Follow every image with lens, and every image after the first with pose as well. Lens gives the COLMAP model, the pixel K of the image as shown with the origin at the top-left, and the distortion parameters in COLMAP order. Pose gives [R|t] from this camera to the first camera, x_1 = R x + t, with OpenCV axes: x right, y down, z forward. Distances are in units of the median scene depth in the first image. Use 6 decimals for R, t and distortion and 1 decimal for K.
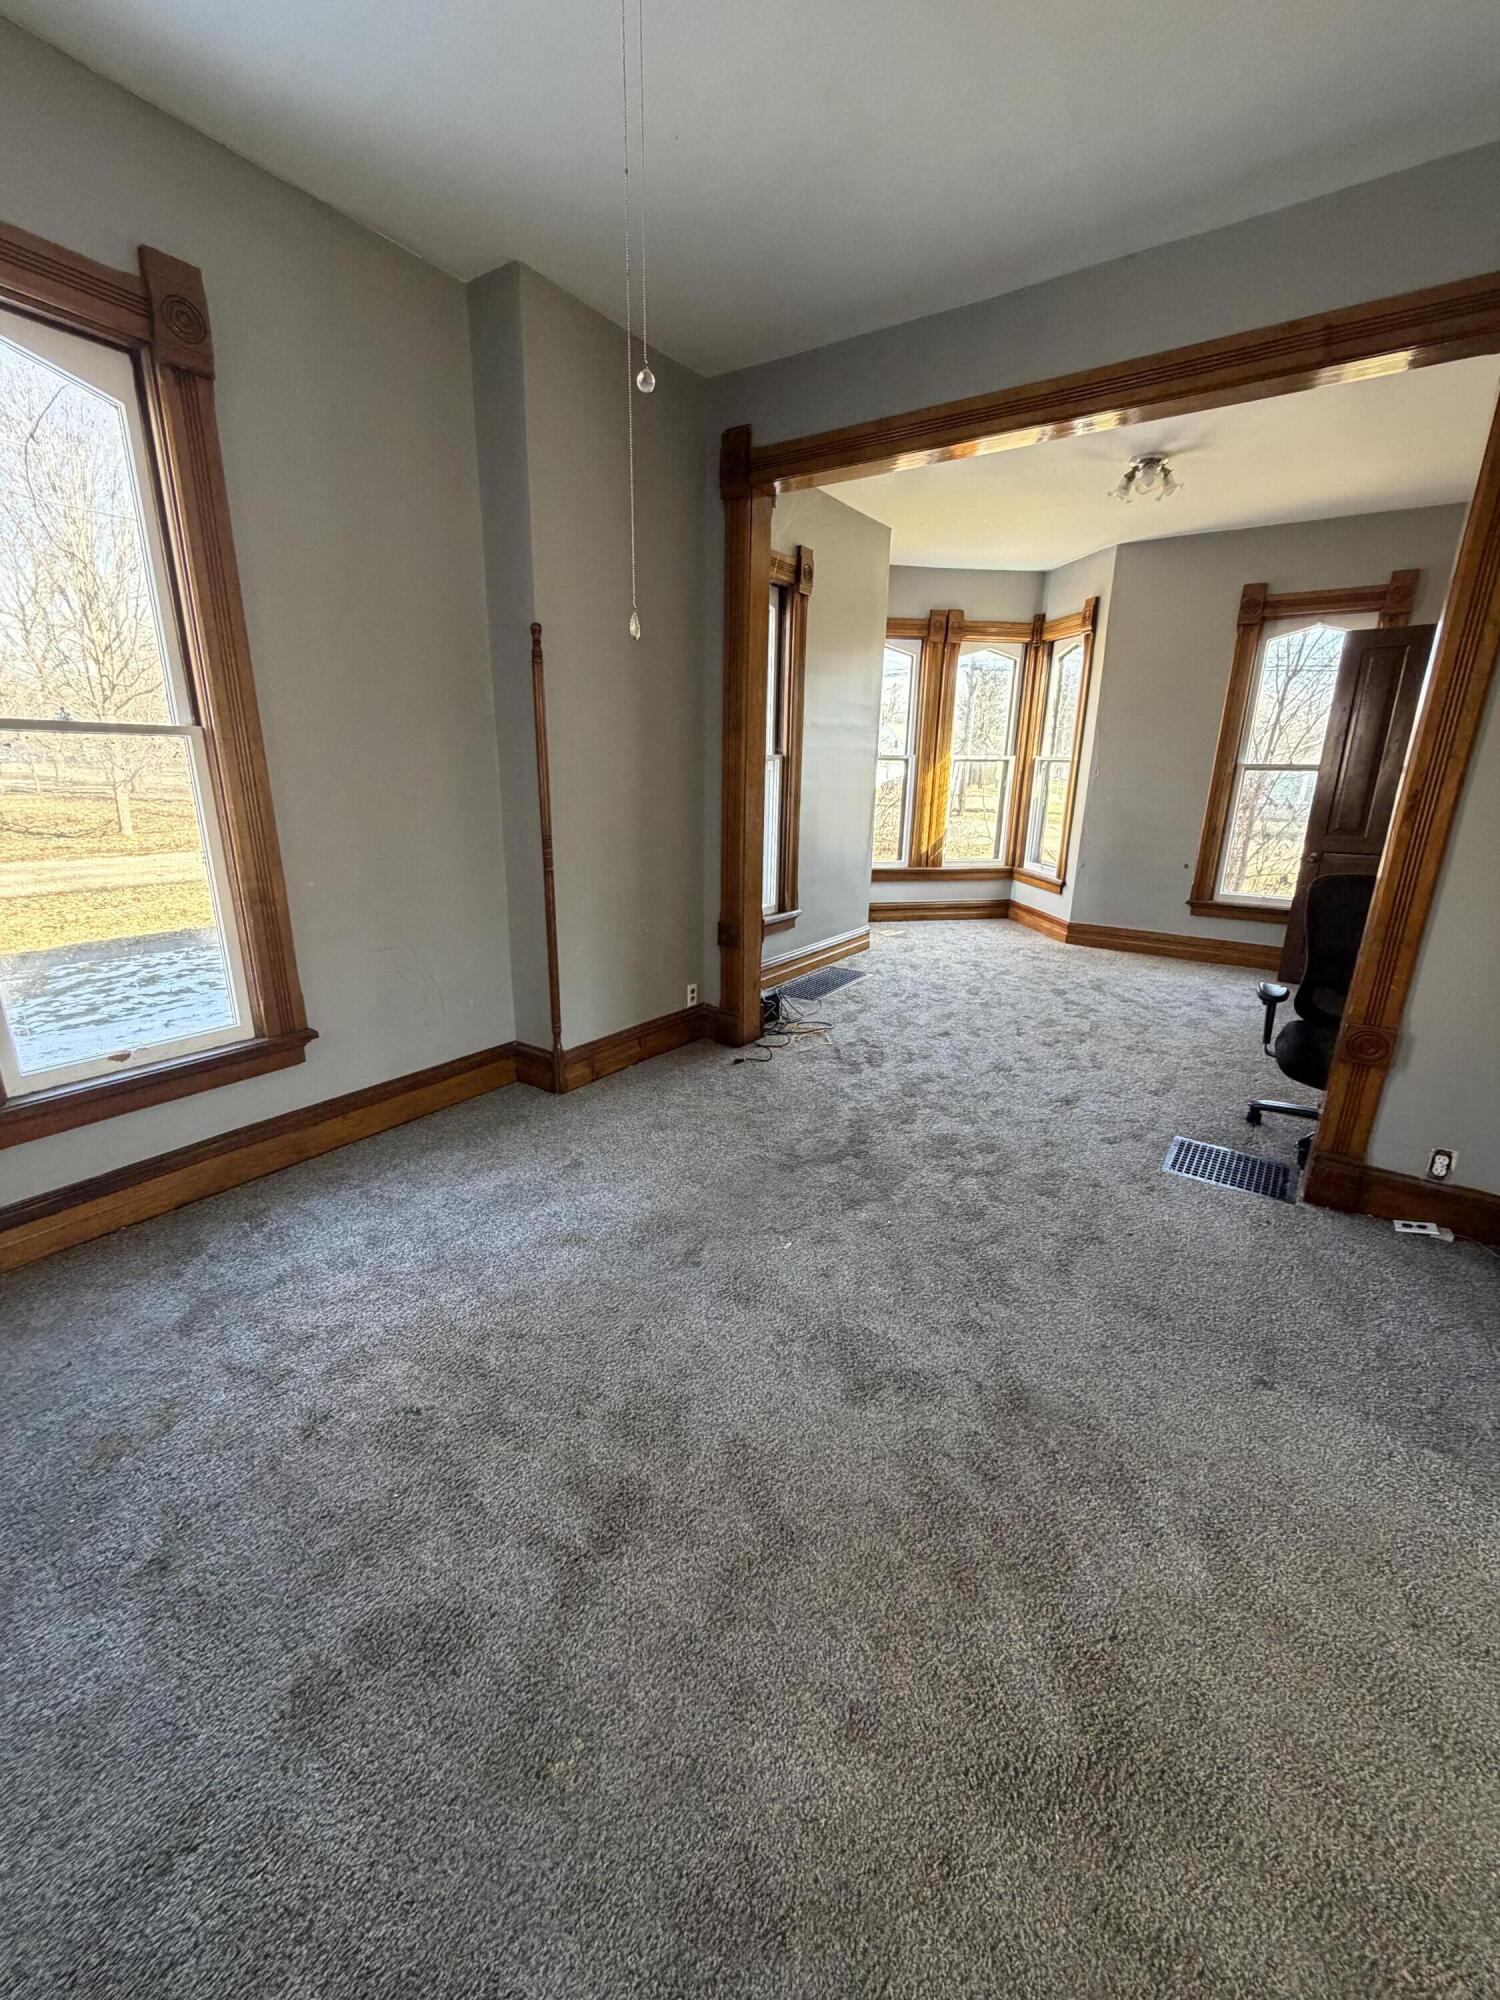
lens RADIAL K [[792.5, 0, 748.8], [0, 792.5, 999.1], [0, 0, 1]] dist [-0.001400, 0.000062]
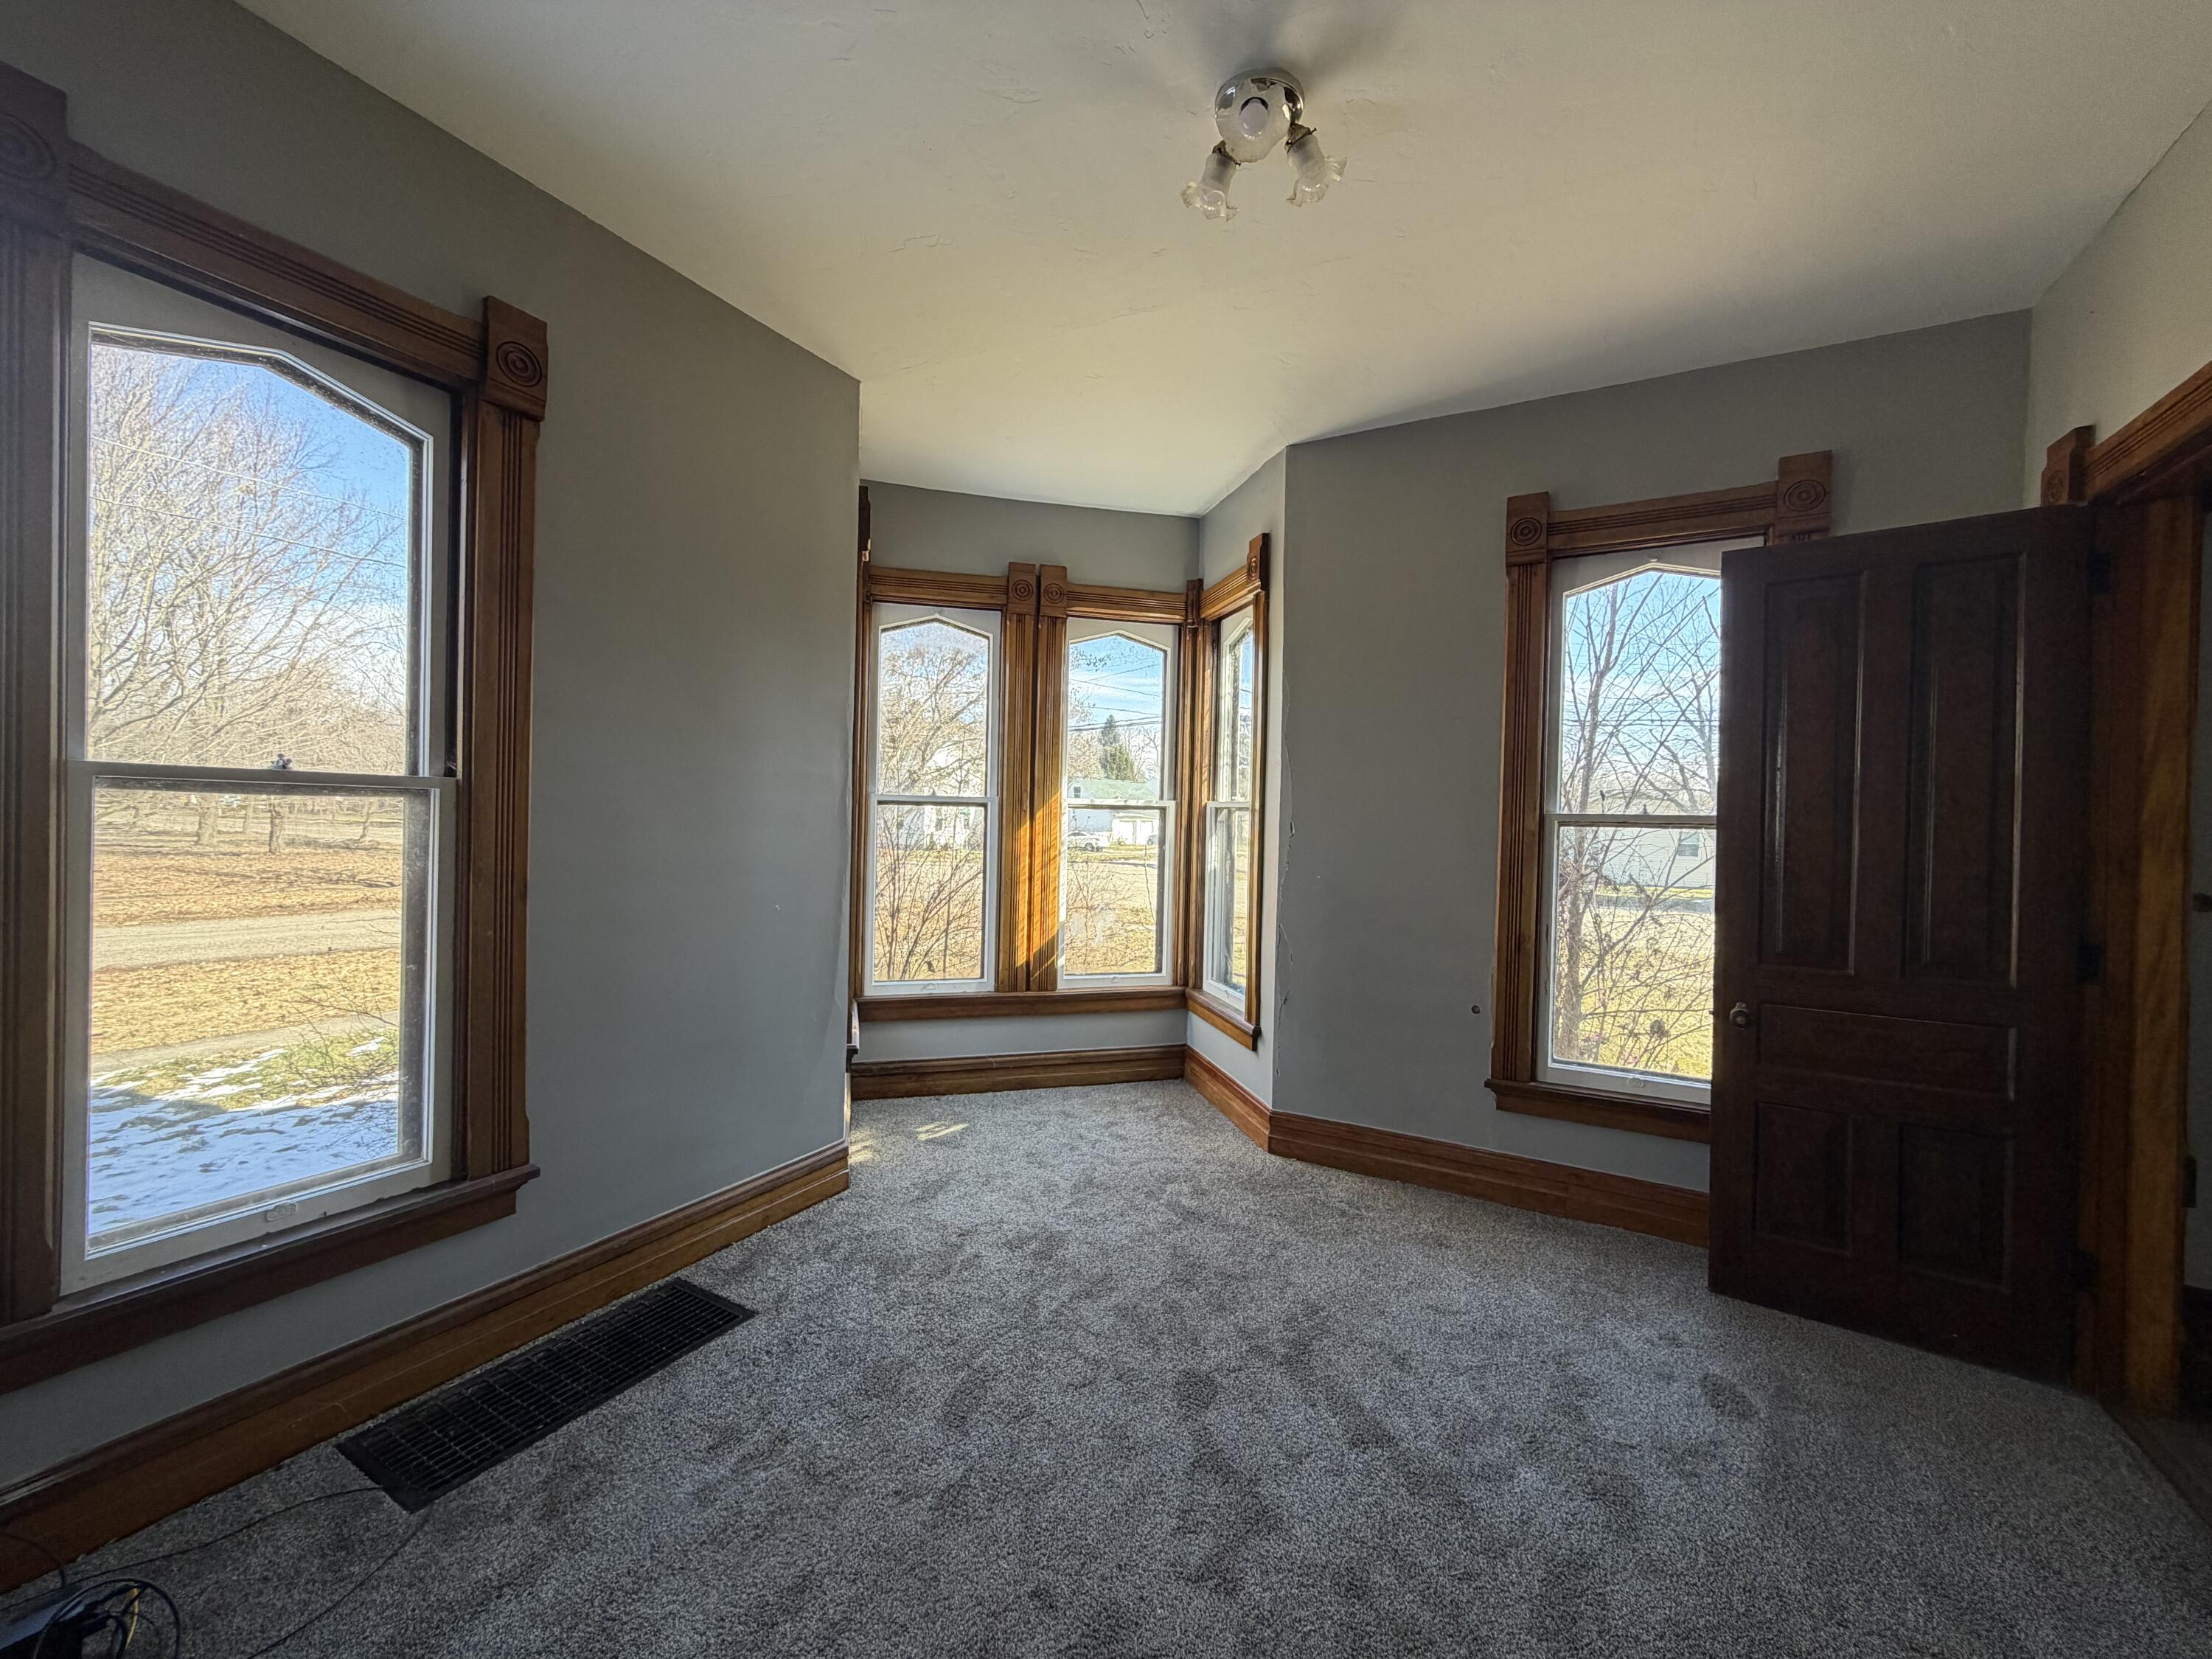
lens RADIAL K [[876.5, 0, 1105.2], [0, 876.5, 830.7], [0, 0, 1]] dist [-0.001400, 0.000062]
pose [[0.995098, 0.008097, 0.098564, 0.383774], [0.018823, 0.962917, -0.269141, -0.192456], [-0.097088, 0.269677, 0.958044, 0.671913]]
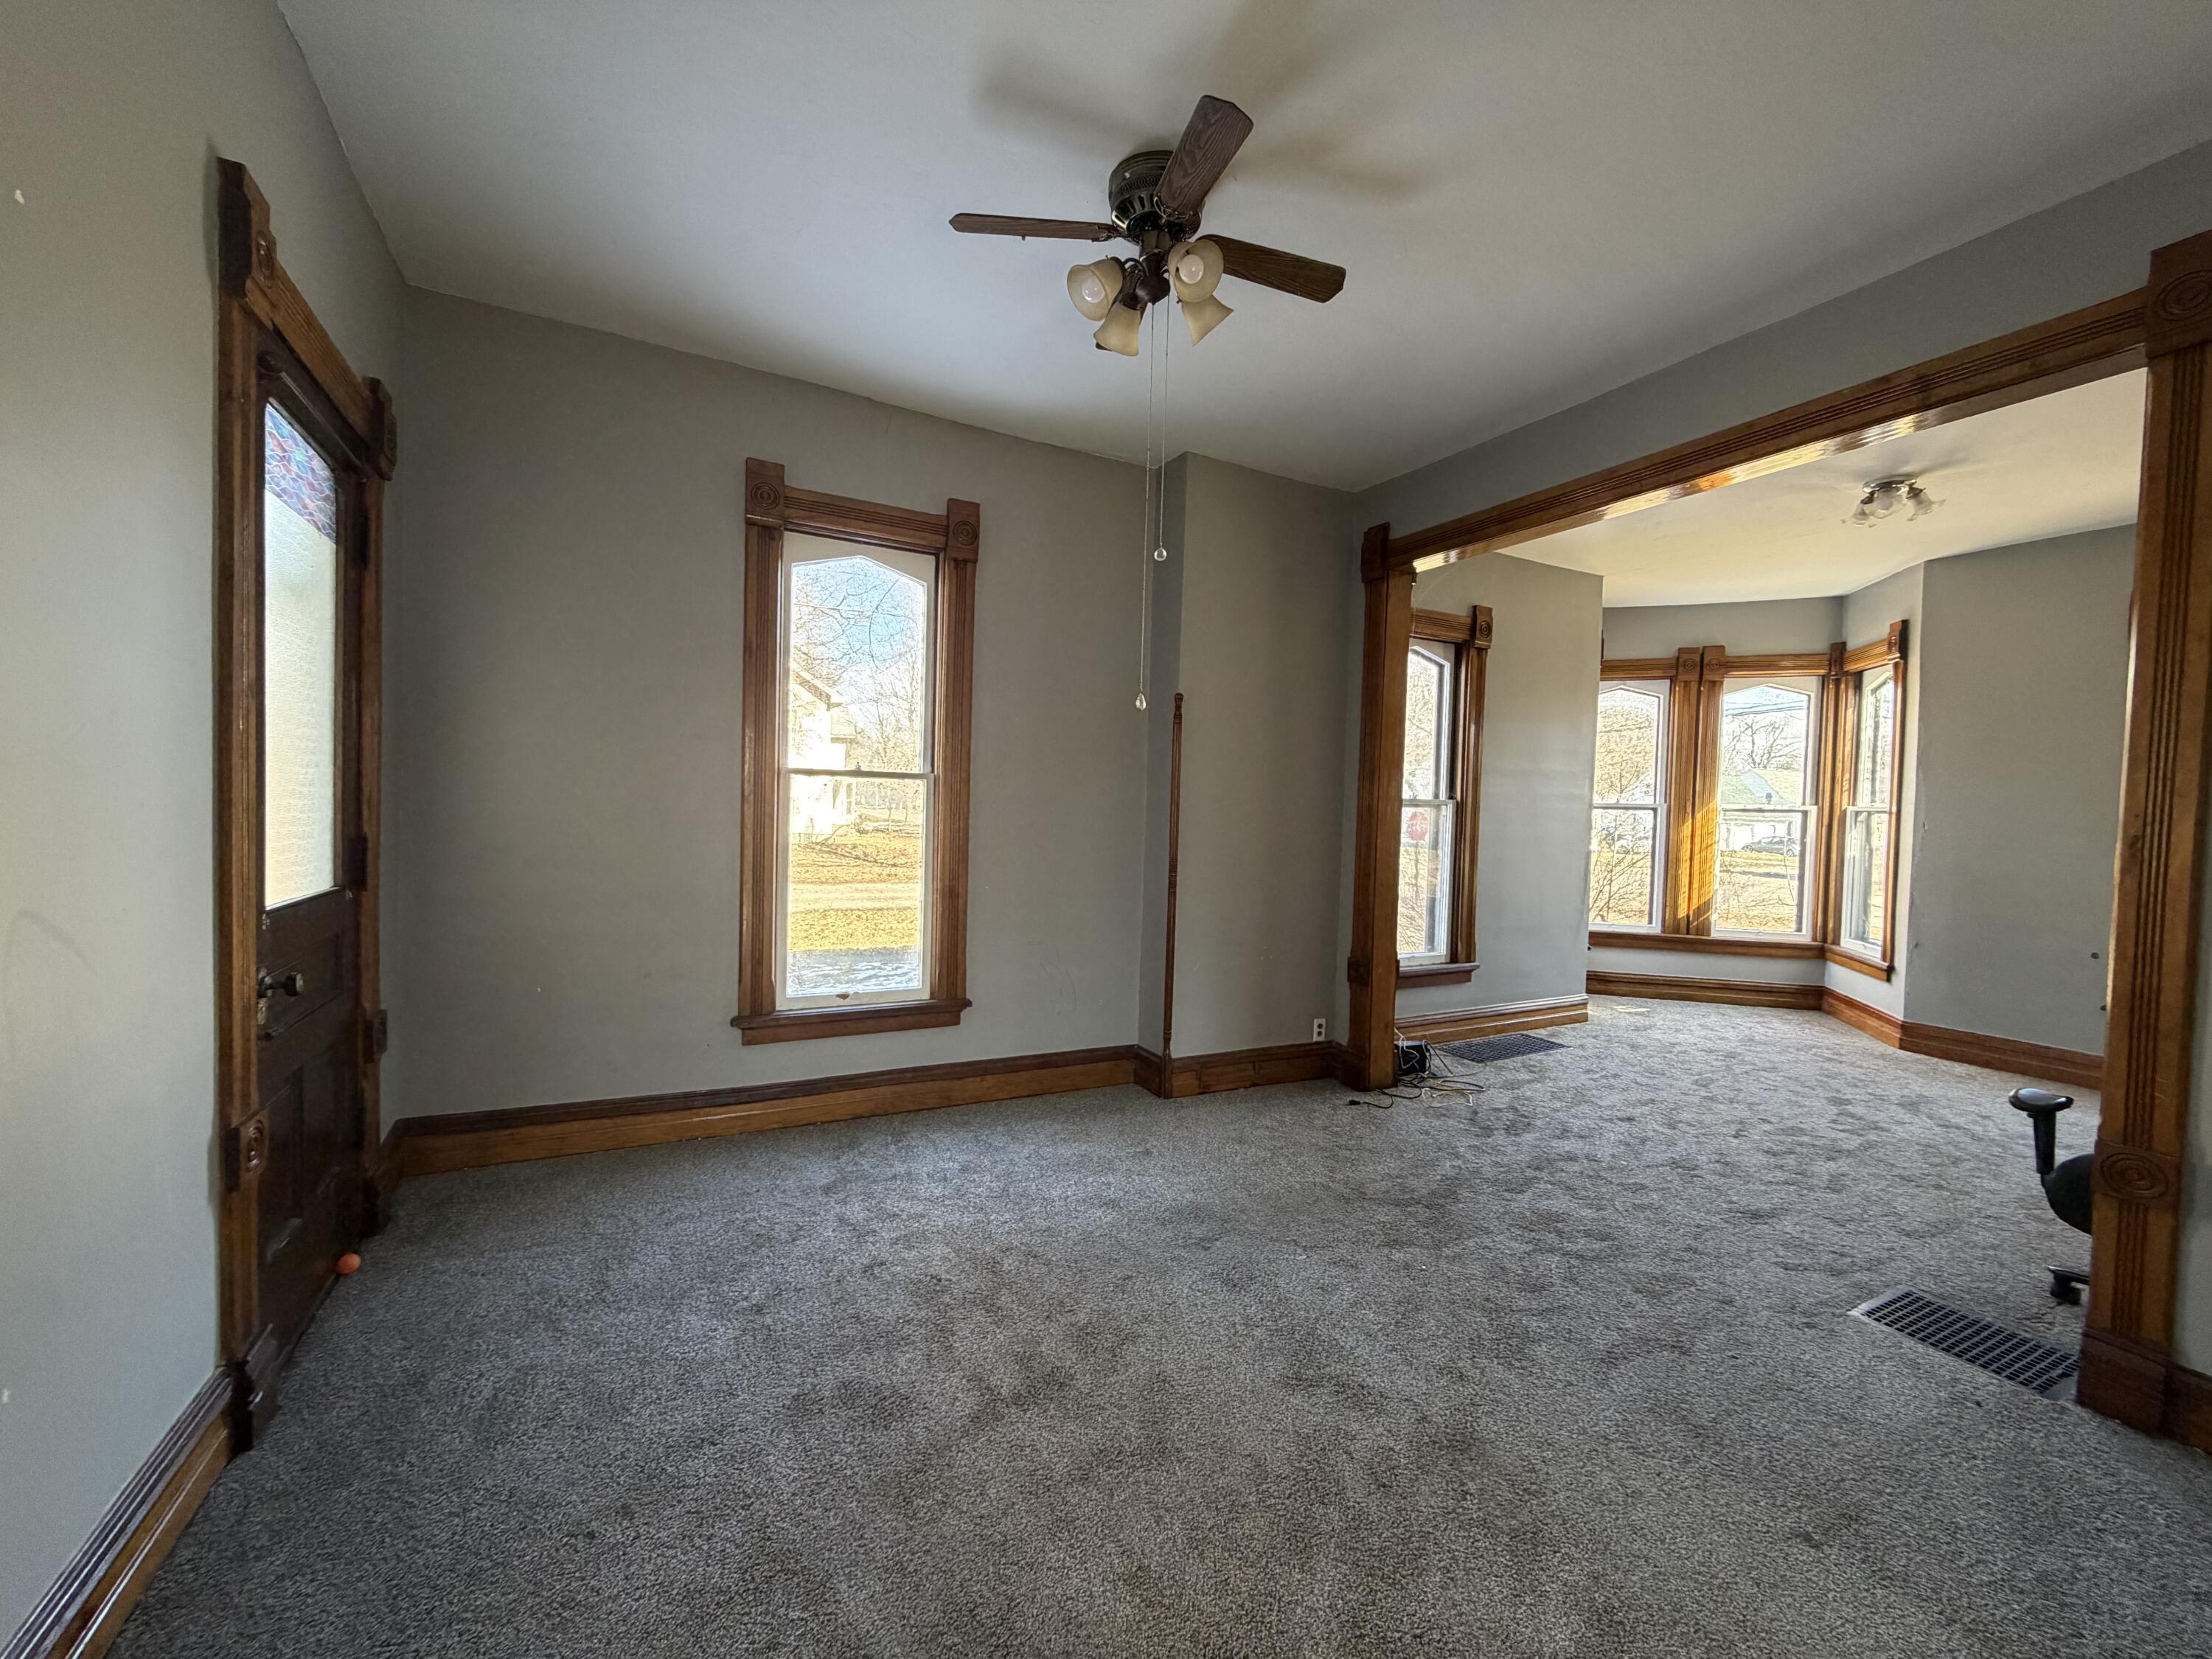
lens RADIAL K [[876.5, 0, 1103.1], [0, 876.5, 832.3], [0, 0, 1]] dist [-0.001400, 0.000062]
pose [[0.885504, 0.022431, -0.464090, 0.189950], [-0.145335, 0.962085, -0.230805, 0.049011], [0.441317, 0.271827, 0.855190, -0.119221]]
